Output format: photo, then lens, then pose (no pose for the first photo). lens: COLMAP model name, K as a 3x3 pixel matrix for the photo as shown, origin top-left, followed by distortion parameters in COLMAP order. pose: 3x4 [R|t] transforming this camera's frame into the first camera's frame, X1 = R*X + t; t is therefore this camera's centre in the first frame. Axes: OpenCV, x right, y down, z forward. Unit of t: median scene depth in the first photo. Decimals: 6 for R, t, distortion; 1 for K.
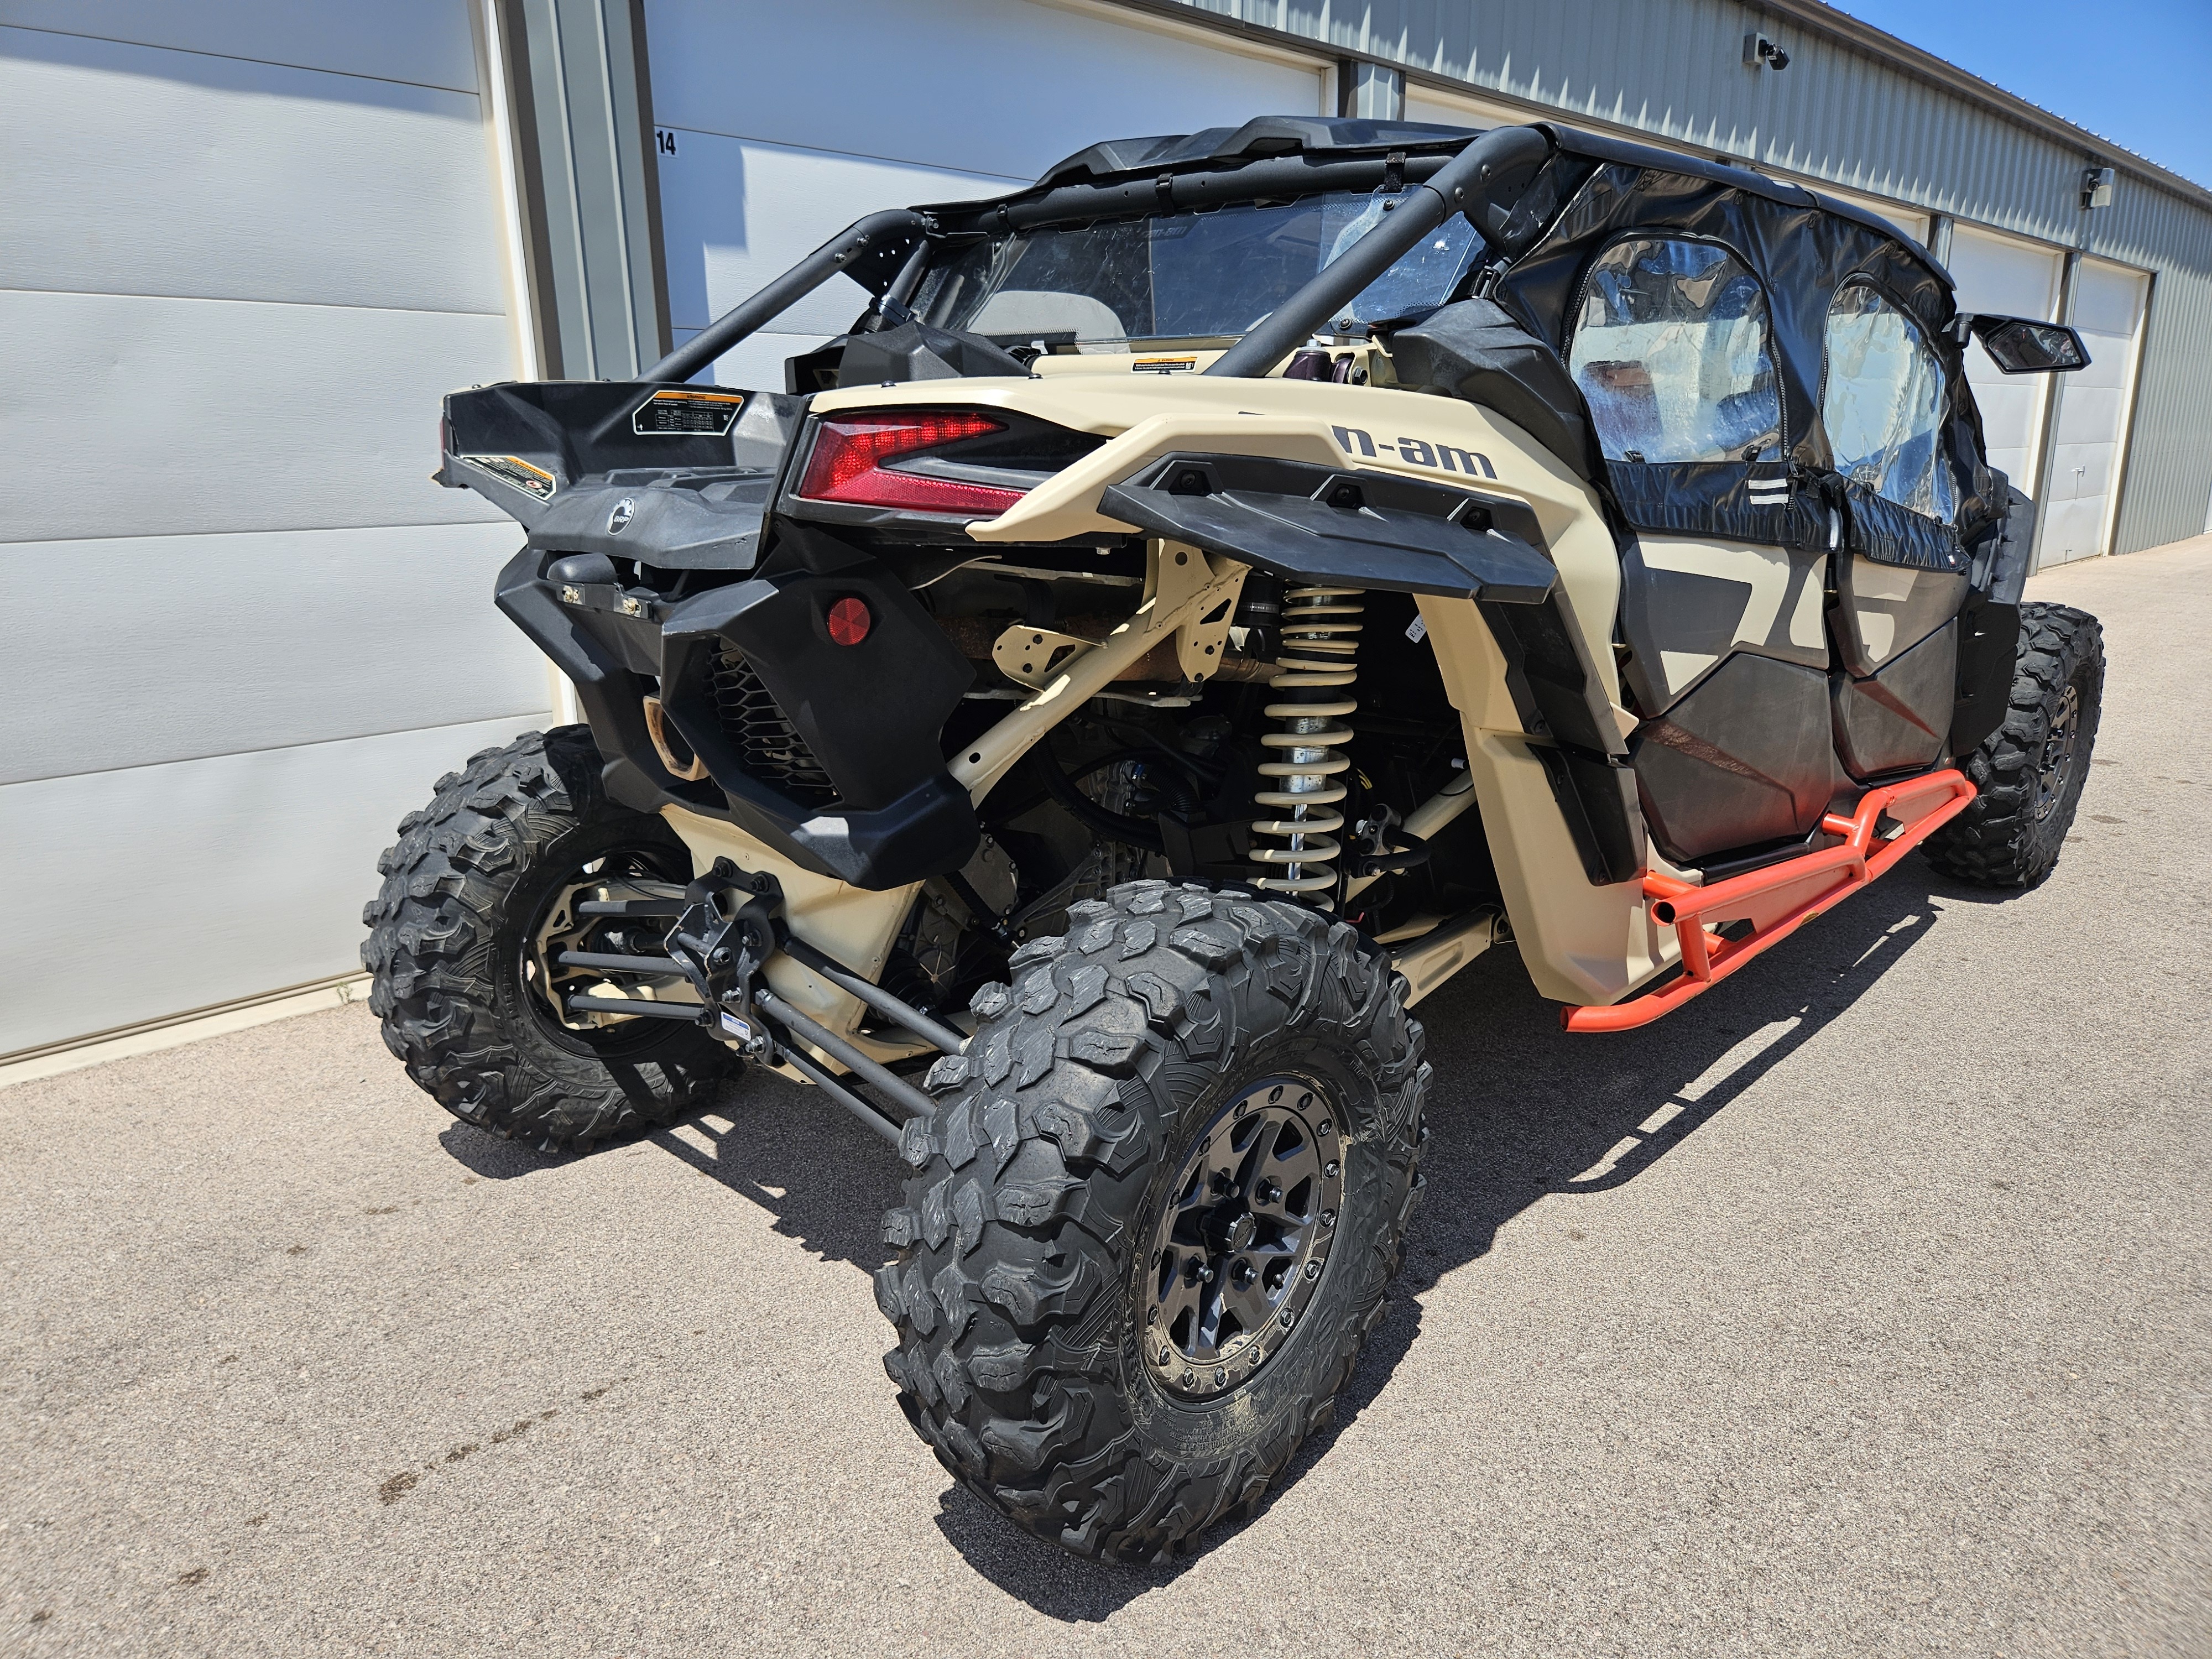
lens RADIAL K [[1492.6, 0, 1106.0], [0, 1492.6, 829.5], [0, 0, 1]] dist [0.079014, -0.102428]
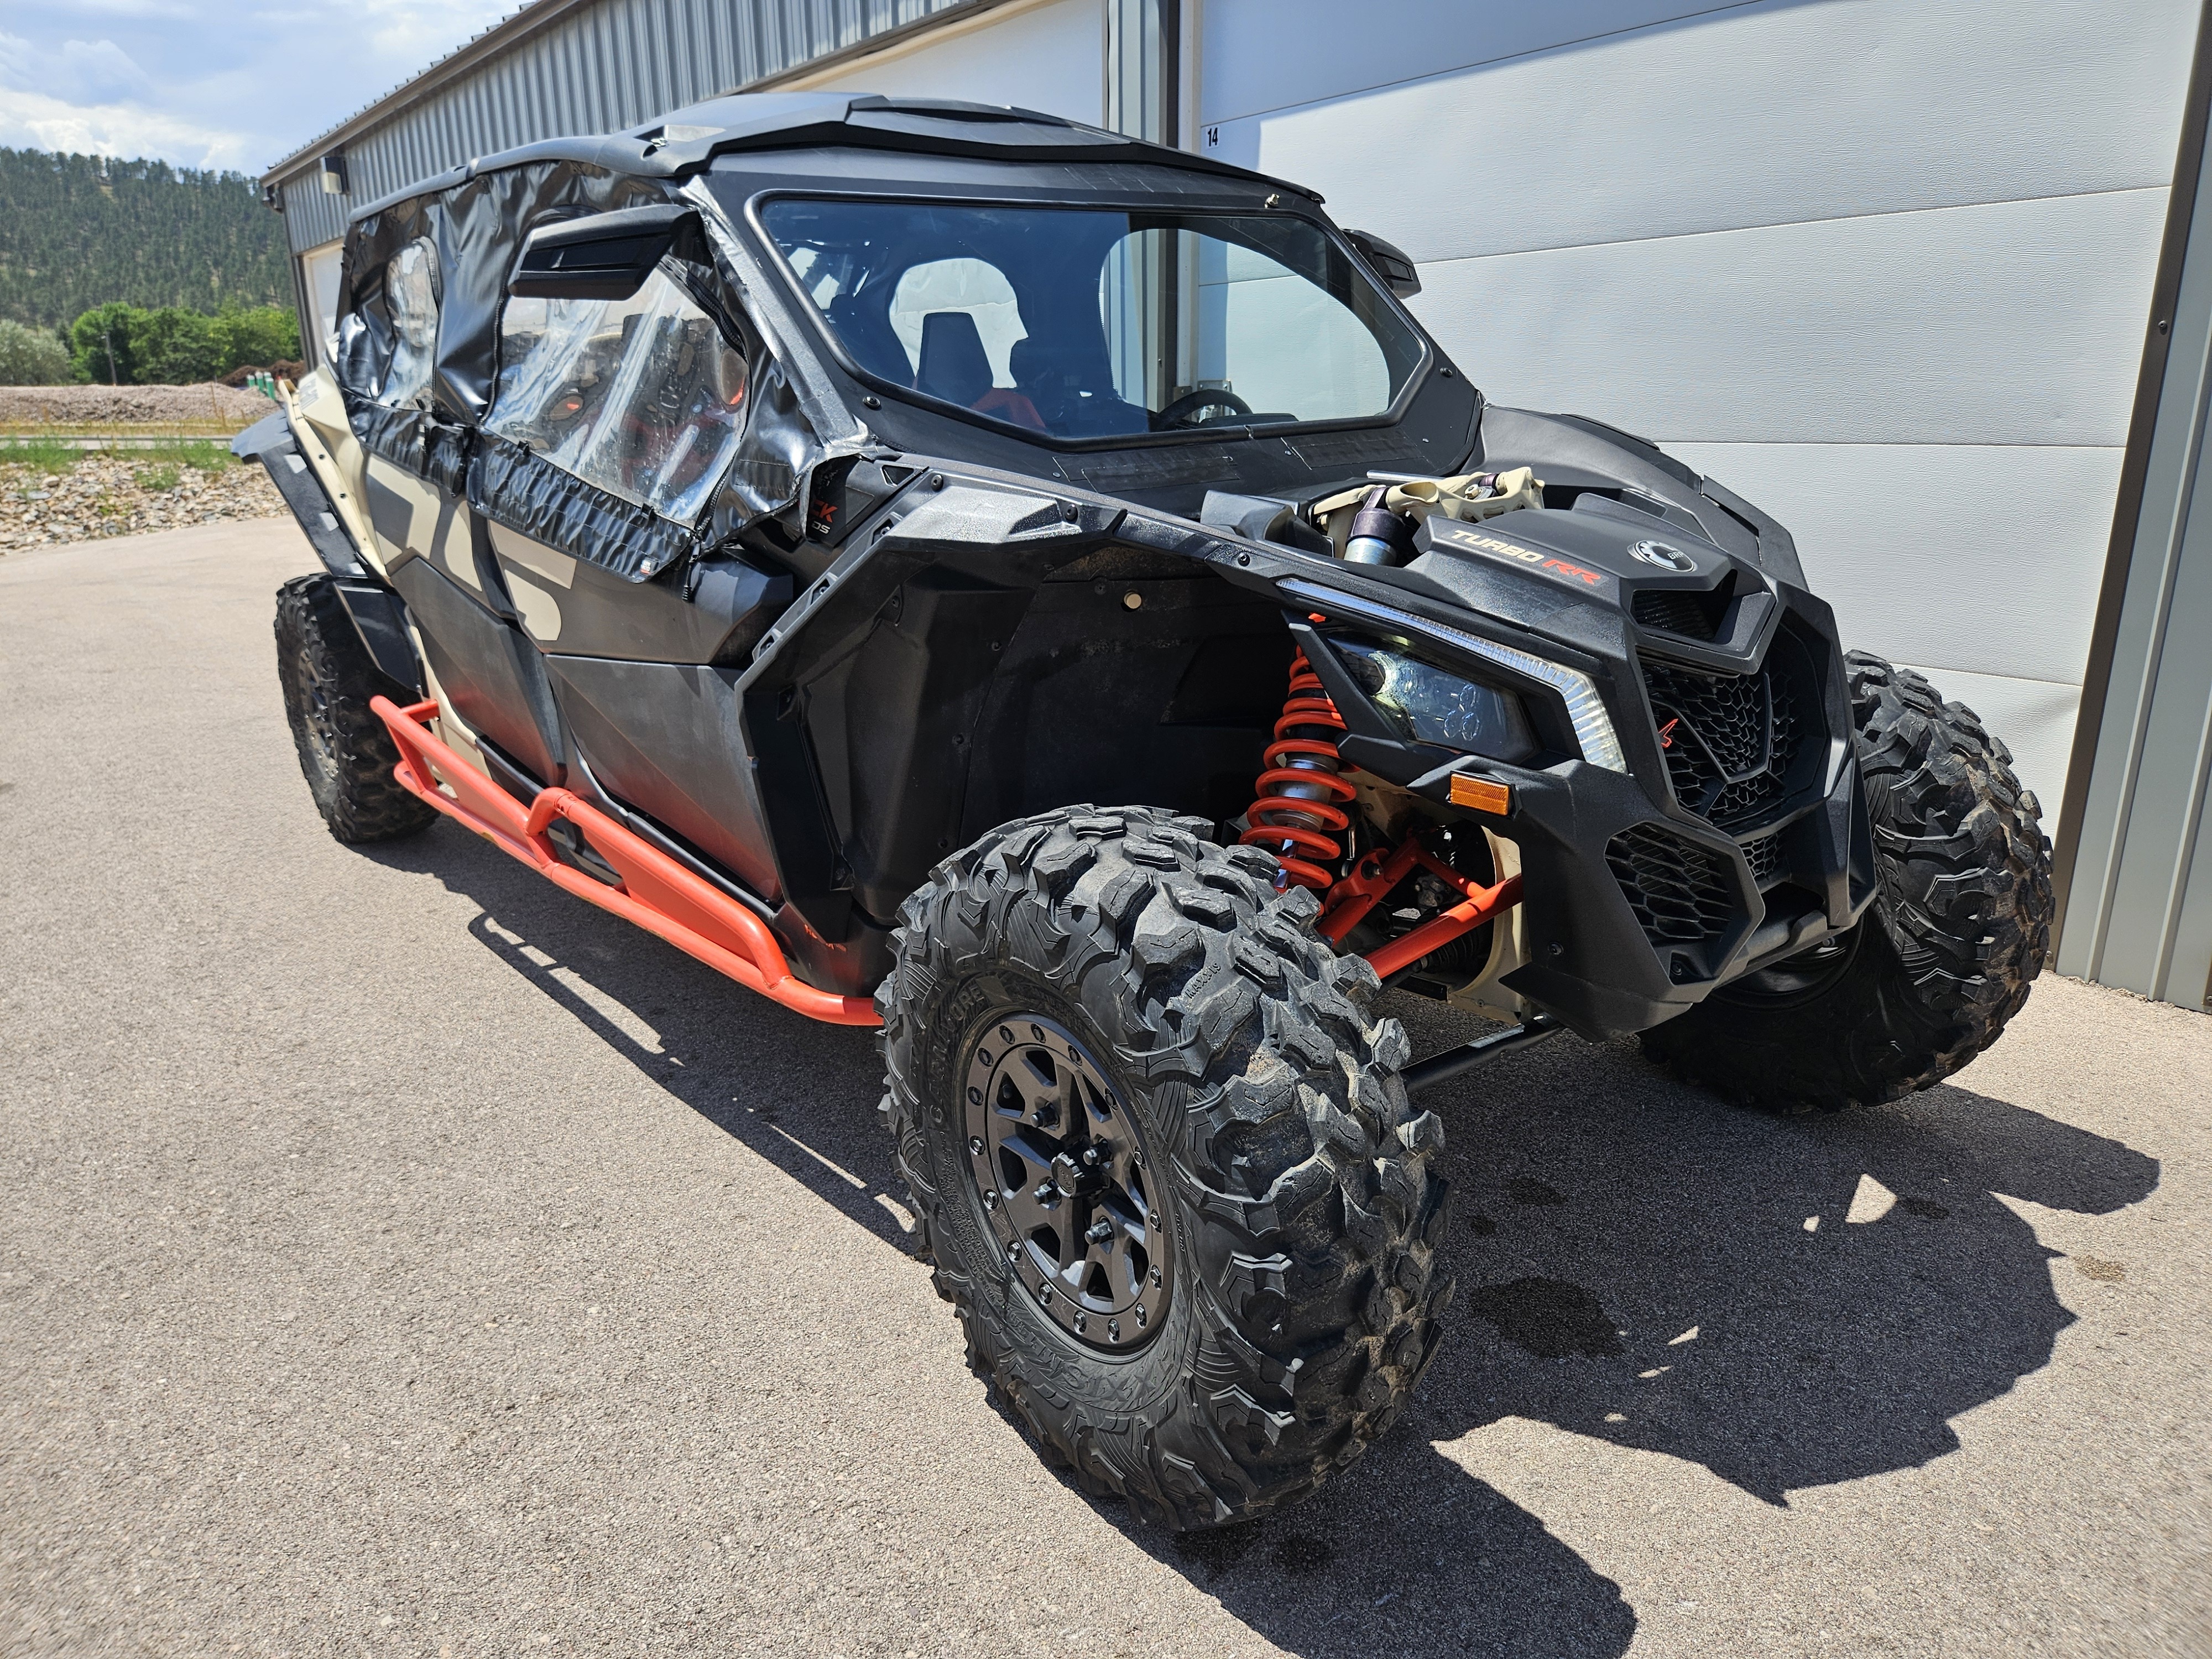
lens RADIAL K [[1493.0, 0, 1106.0], [0, 1493.0, 829.5], [0, 0, 1]] dist [0.066426, -0.061473]
pose [[-0.132001, 0.288263, -0.948409, 1.478263], [-0.231410, 0.921382, 0.312257, -0.400533], [0.963860, 0.260689, -0.054917, 1.535012]]
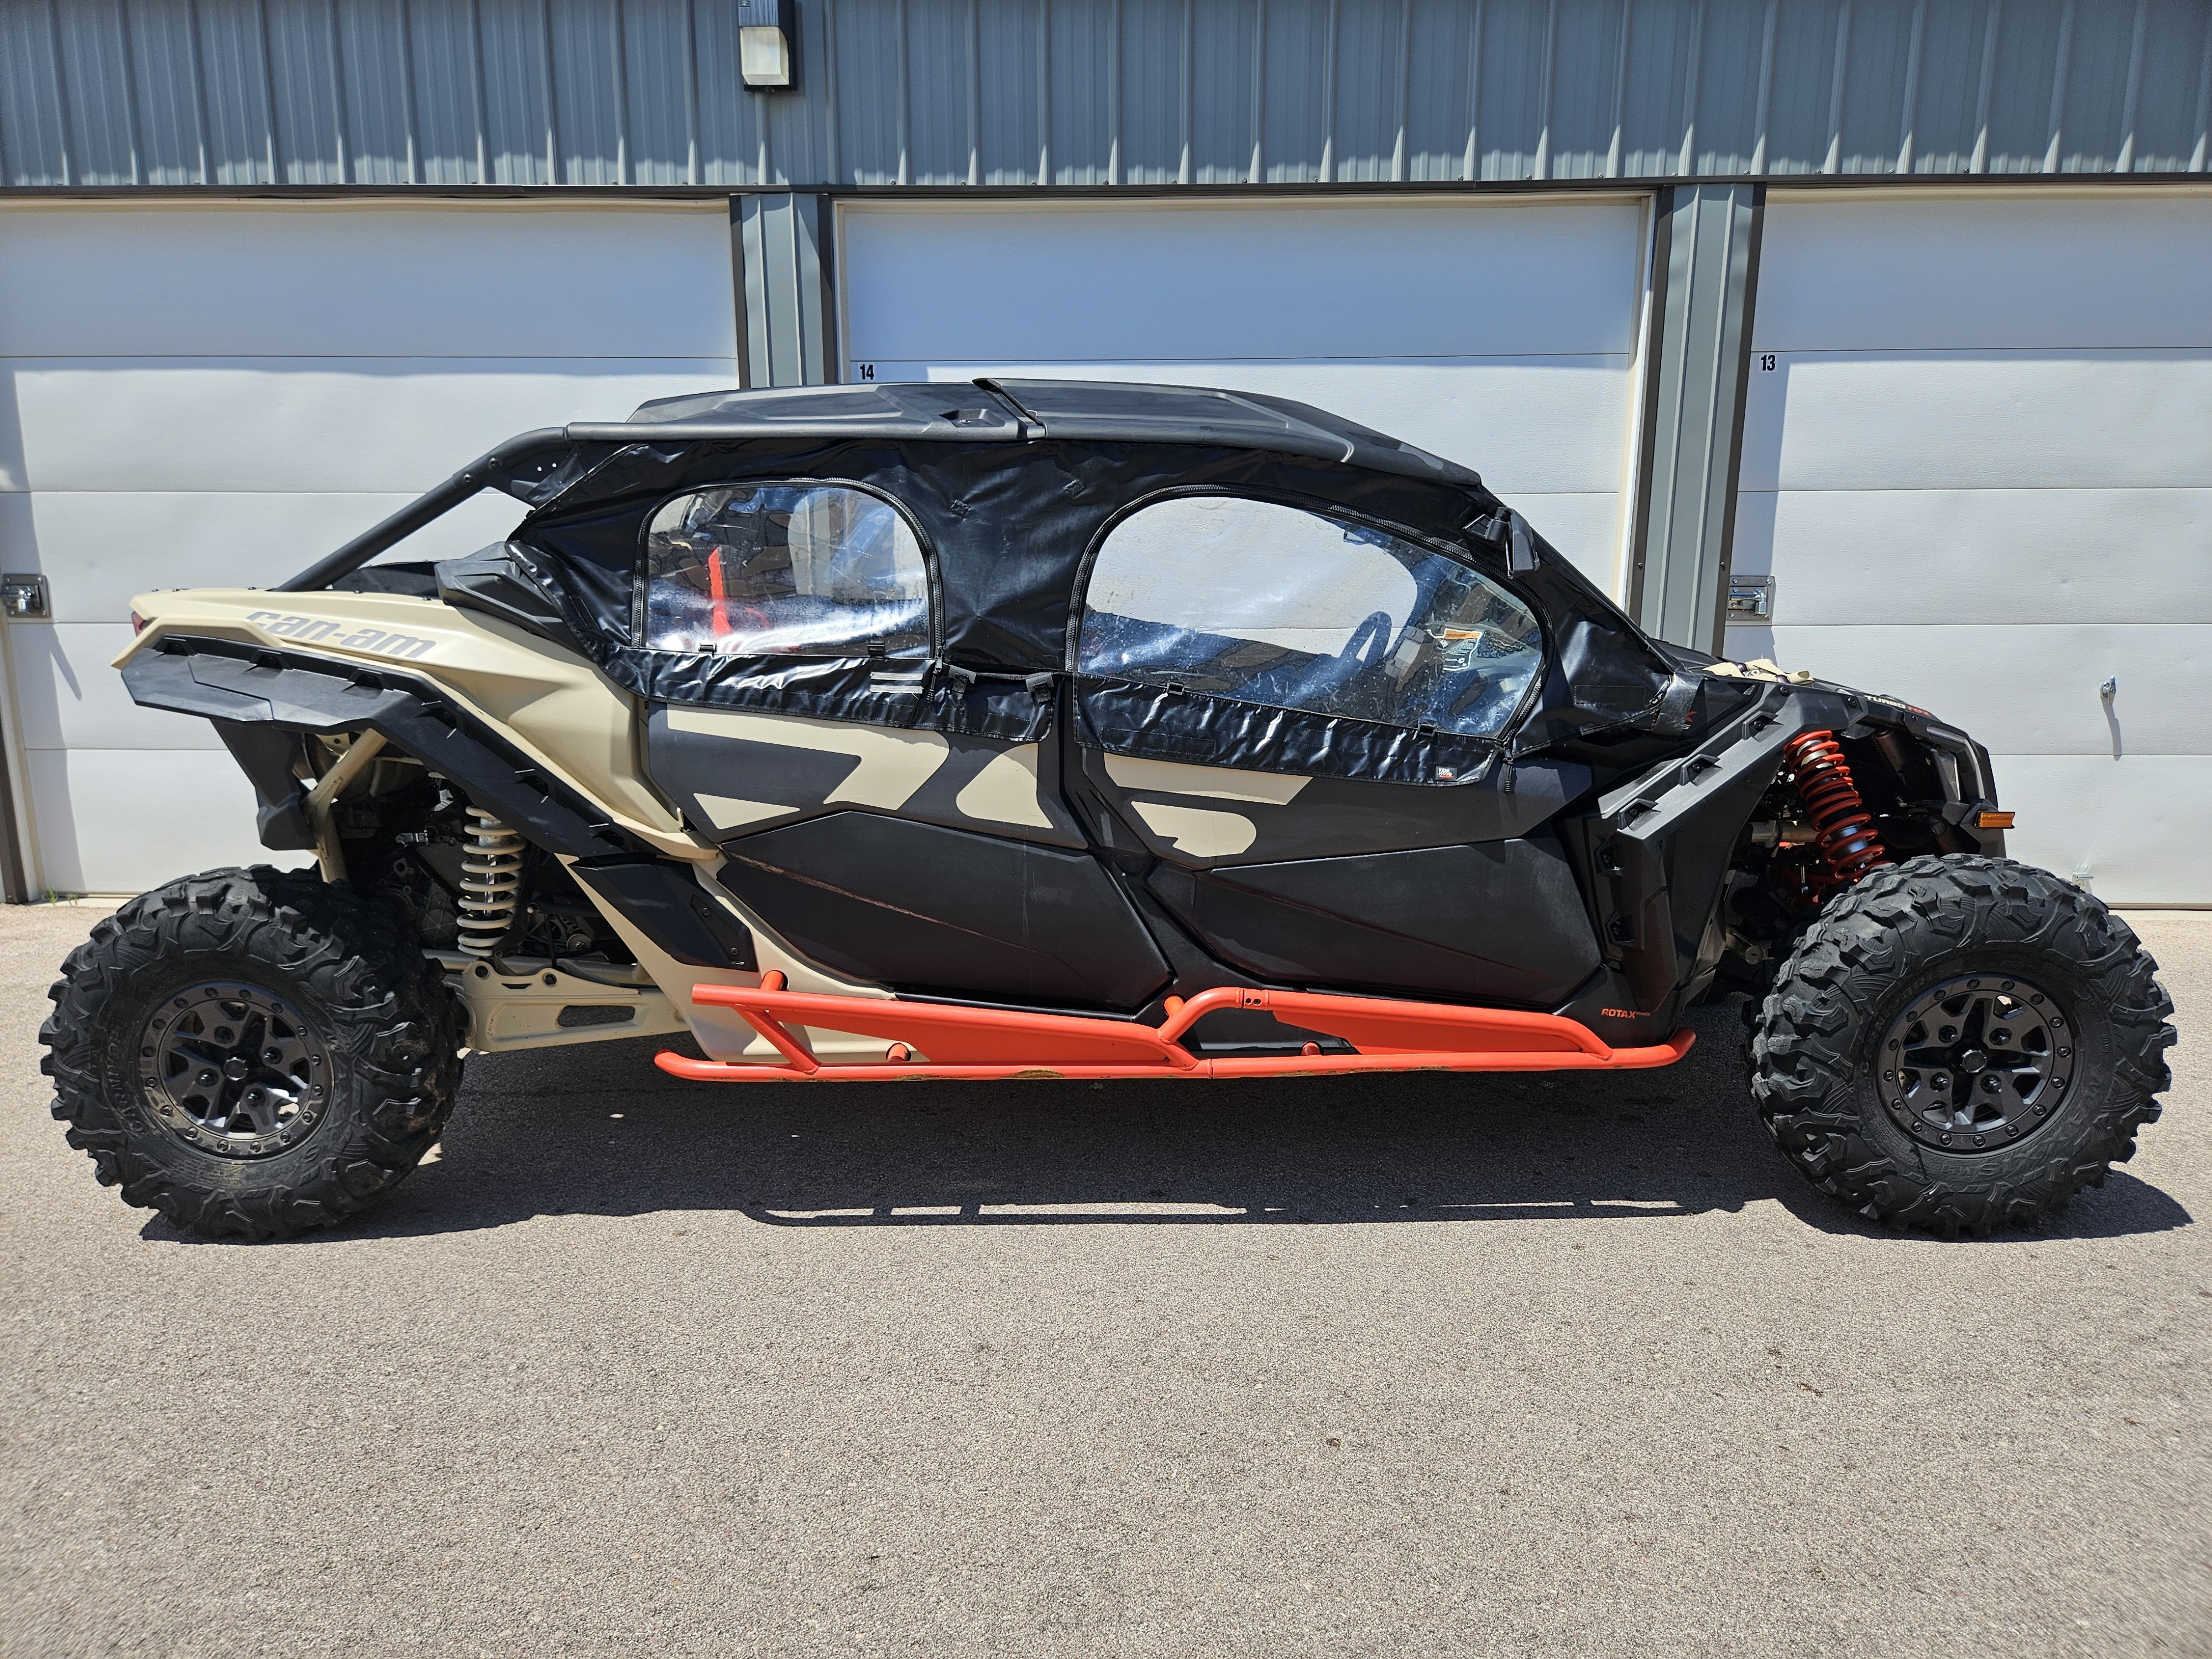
lens RADIAL K [[1492.6, 0, 1106.0], [0, 1492.6, 829.5], [0, 0, 1]] dist [0.079014, -0.102428]
pose [[0.694770, 0.160888, -0.701007, 1.259565], [-0.189642, 0.981147, 0.037228, -0.167334], [0.693780, 0.107075, 0.712182, 0.260317]]
